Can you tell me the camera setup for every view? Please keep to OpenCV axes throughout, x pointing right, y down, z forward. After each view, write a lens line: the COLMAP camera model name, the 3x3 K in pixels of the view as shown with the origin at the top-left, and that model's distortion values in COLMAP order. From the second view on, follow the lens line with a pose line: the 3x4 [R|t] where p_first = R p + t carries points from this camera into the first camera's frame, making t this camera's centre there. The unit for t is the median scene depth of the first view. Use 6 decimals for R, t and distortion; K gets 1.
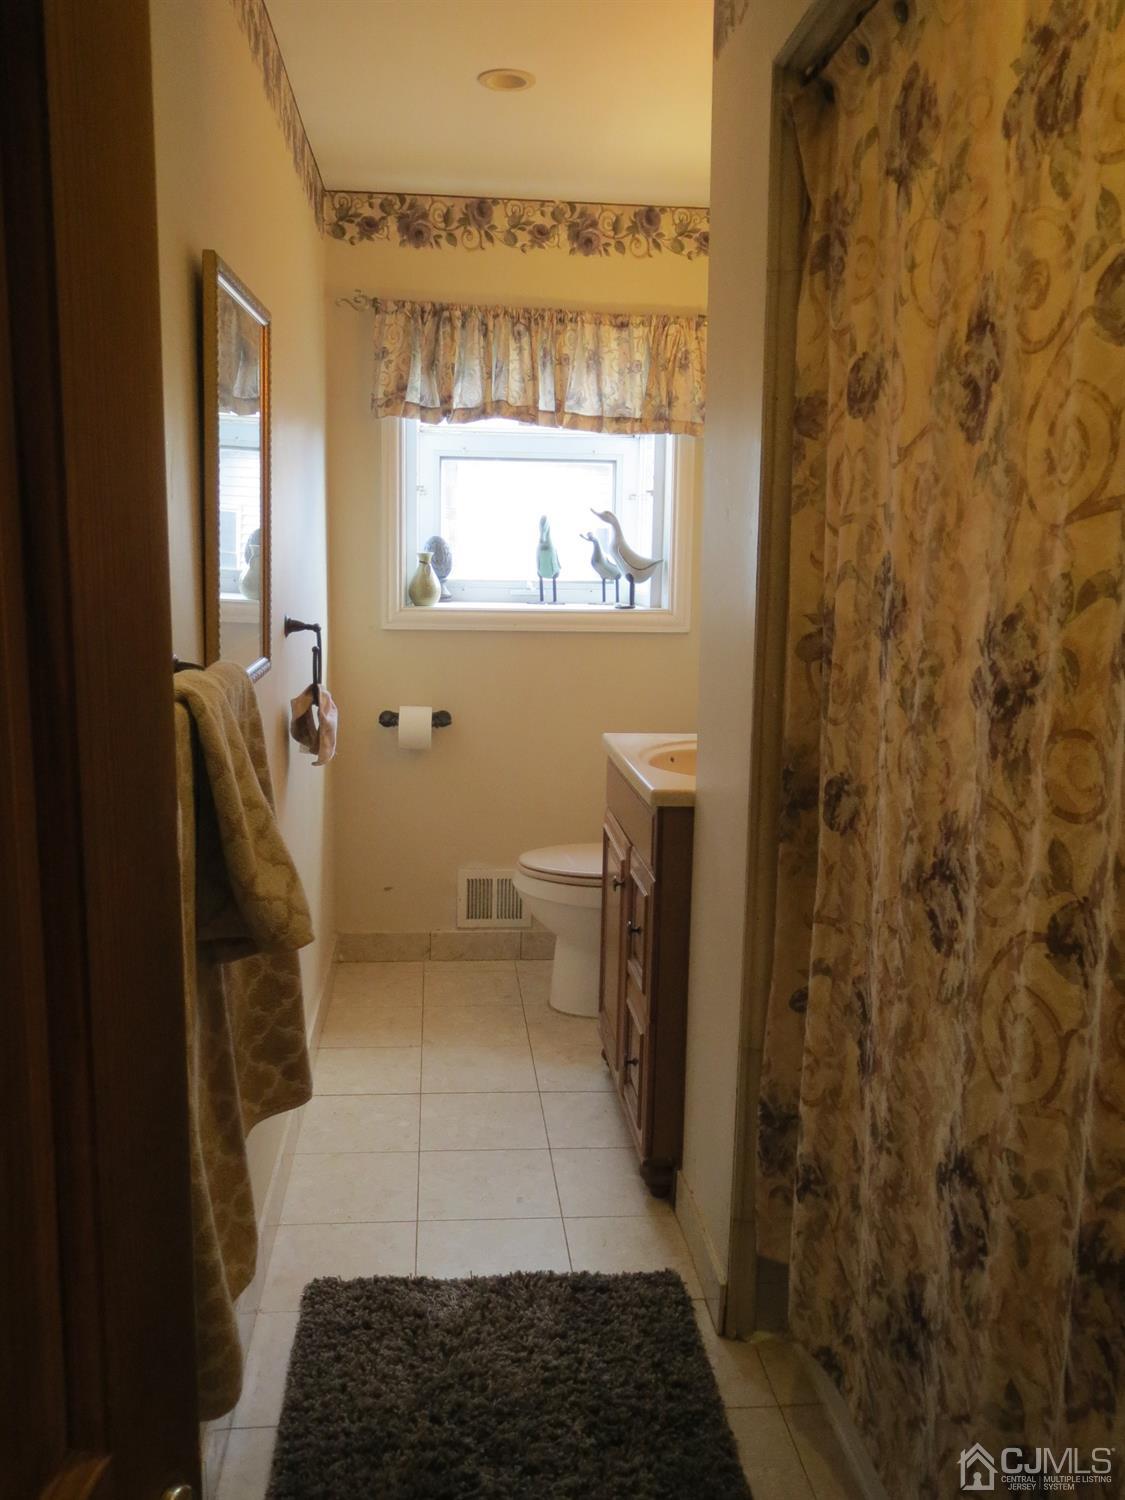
lens RADIAL K [[1244.5, 0, 559.3], [0, 1244.5, 752.0], [0, 0, 1]] dist [-0.024116, 0.006693]
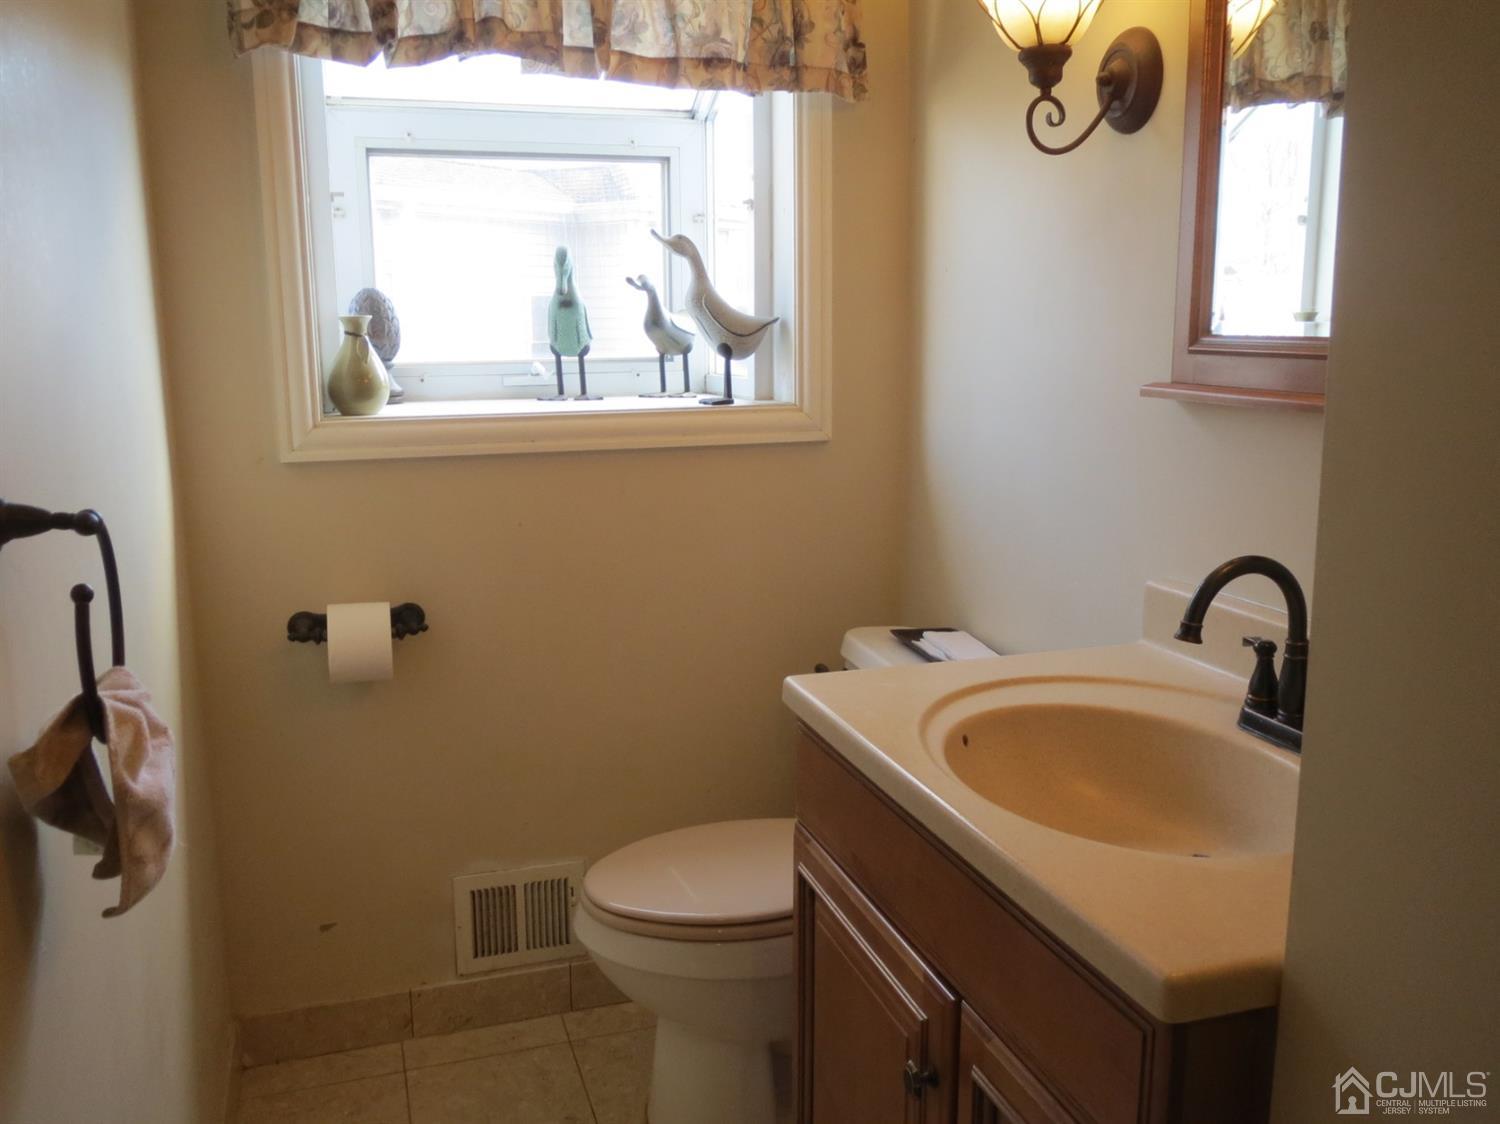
lens RADIAL K [[1244.5, 0, 757.5], [0, 1244.5, 556.0], [0, 0, 1]] dist [-0.024116, 0.006693]
pose [[0.973730, -0.065210, 0.218168, -0.062315], [0.059811, 0.997720, 0.031270, -0.062778], [-0.219709, -0.017399, 0.975410, 0.435474]]
